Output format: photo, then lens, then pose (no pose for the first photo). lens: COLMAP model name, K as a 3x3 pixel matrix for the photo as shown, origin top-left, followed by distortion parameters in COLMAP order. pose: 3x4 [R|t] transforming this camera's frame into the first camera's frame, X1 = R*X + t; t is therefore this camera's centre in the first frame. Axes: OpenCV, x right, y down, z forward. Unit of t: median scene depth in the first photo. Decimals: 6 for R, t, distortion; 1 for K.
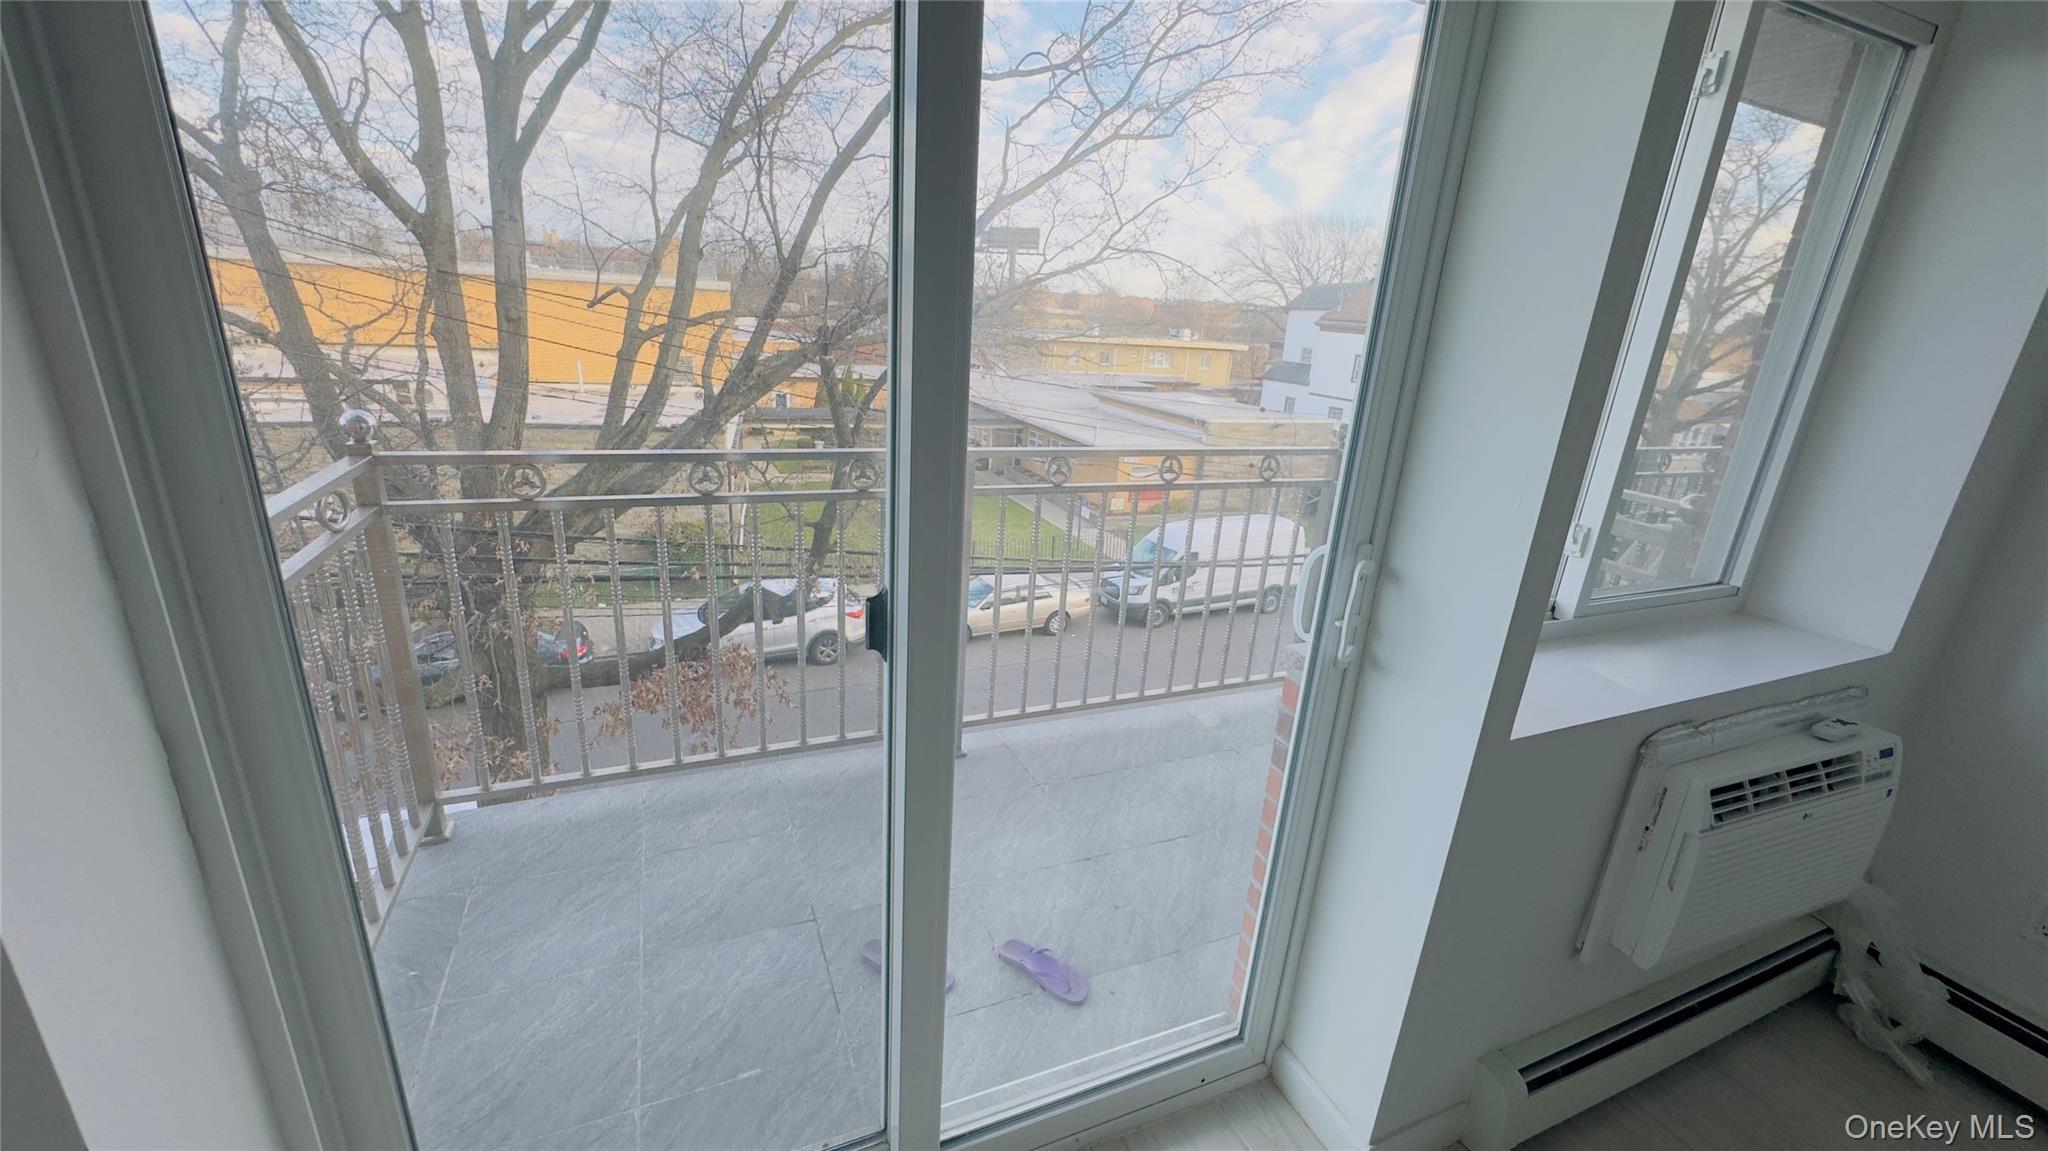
lens RADIAL K [[823.7, 0, 1026.5], [0, 823.7, 576.5], [0, 0, 1]] dist [0.000127, 0.000034]
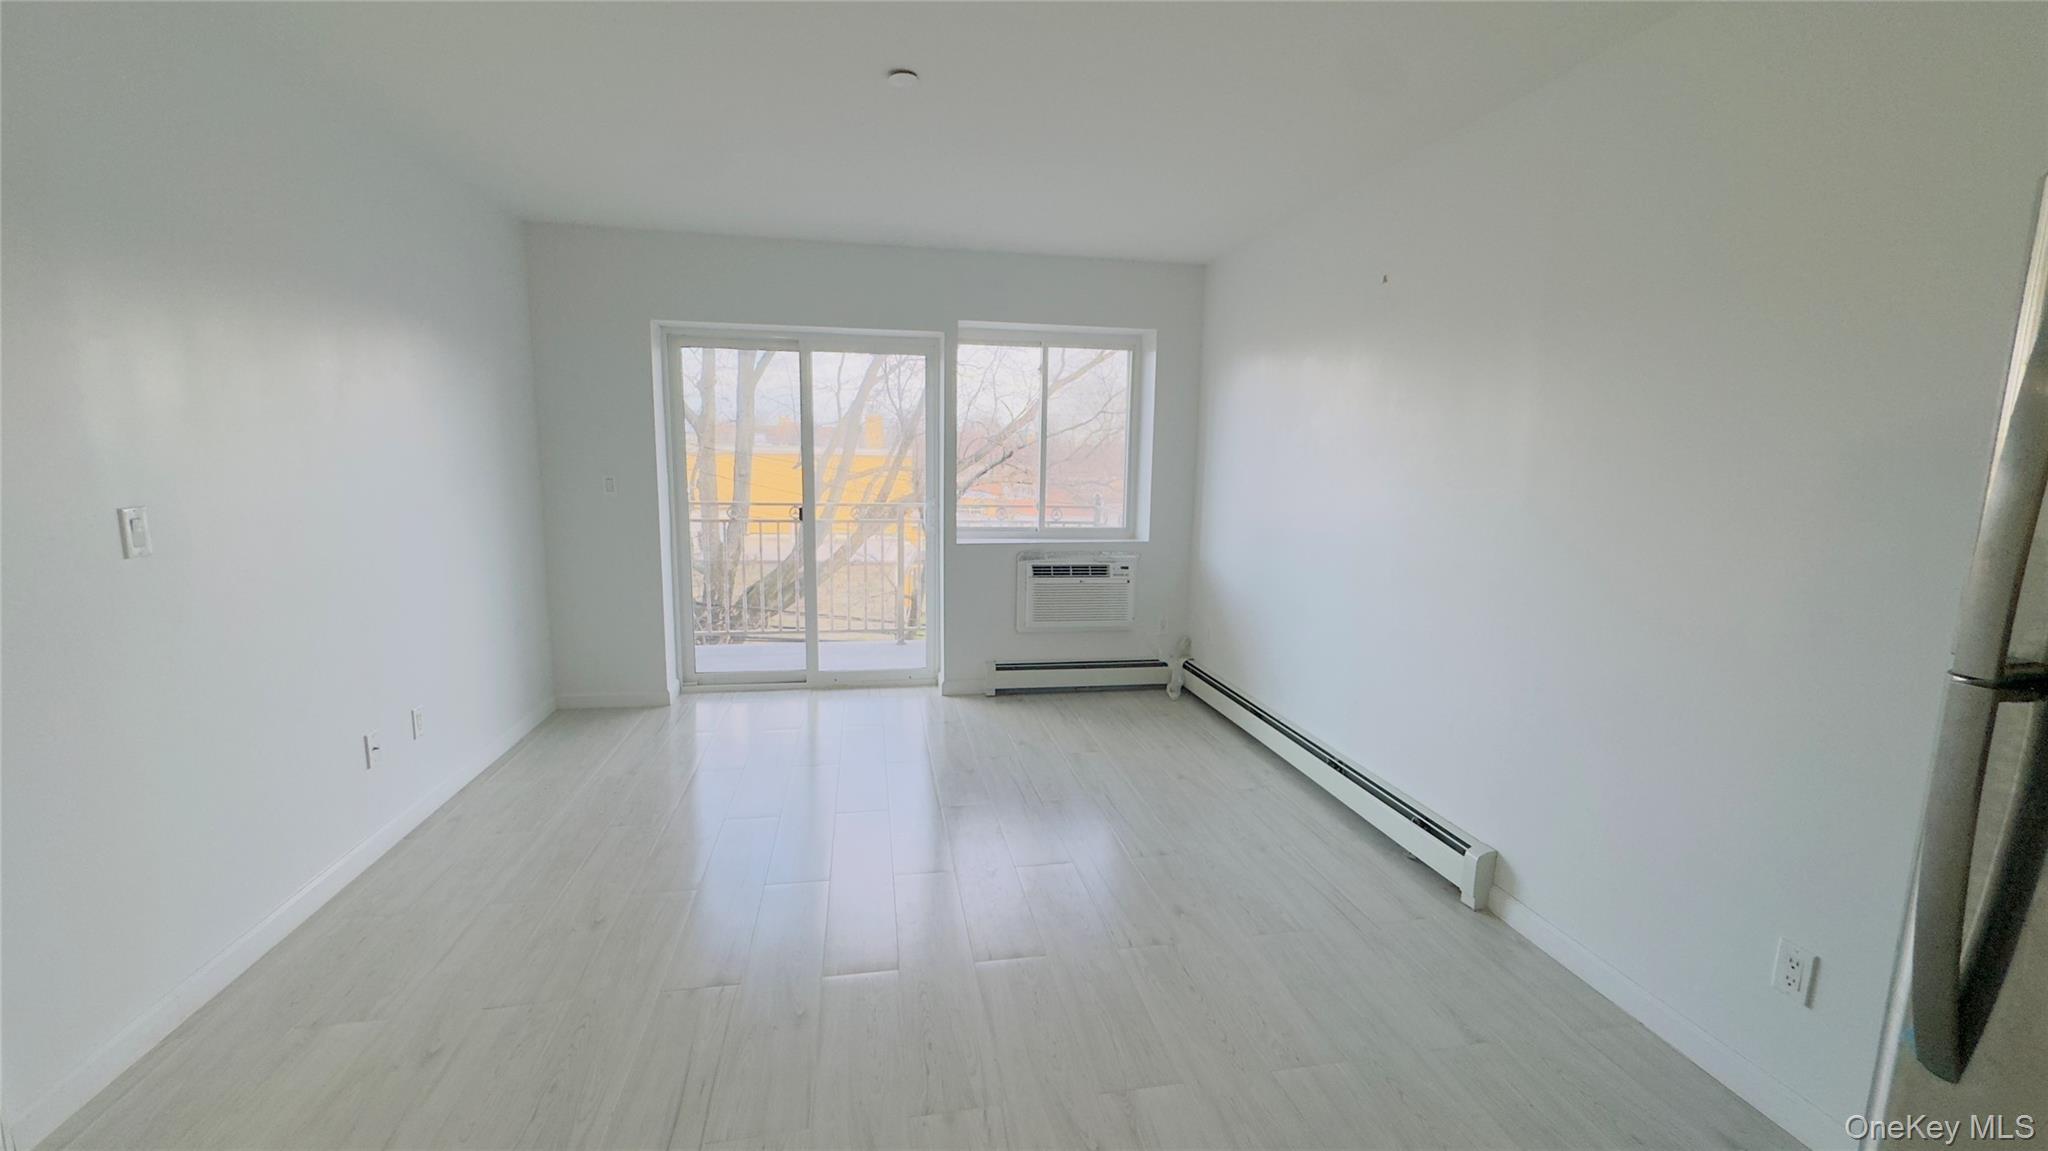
lens RADIAL K [[823.7, 0, 1021.9], [0, 823.7, 576.6], [0, 0, 1]] dist [0.000127, 0.000034]
pose [[0.975196, -0.015700, -0.220783, 0.262224], [-0.023914, 0.984169, -0.175612, 0.153797], [0.220045, 0.176536, 0.959383, -0.390186]]
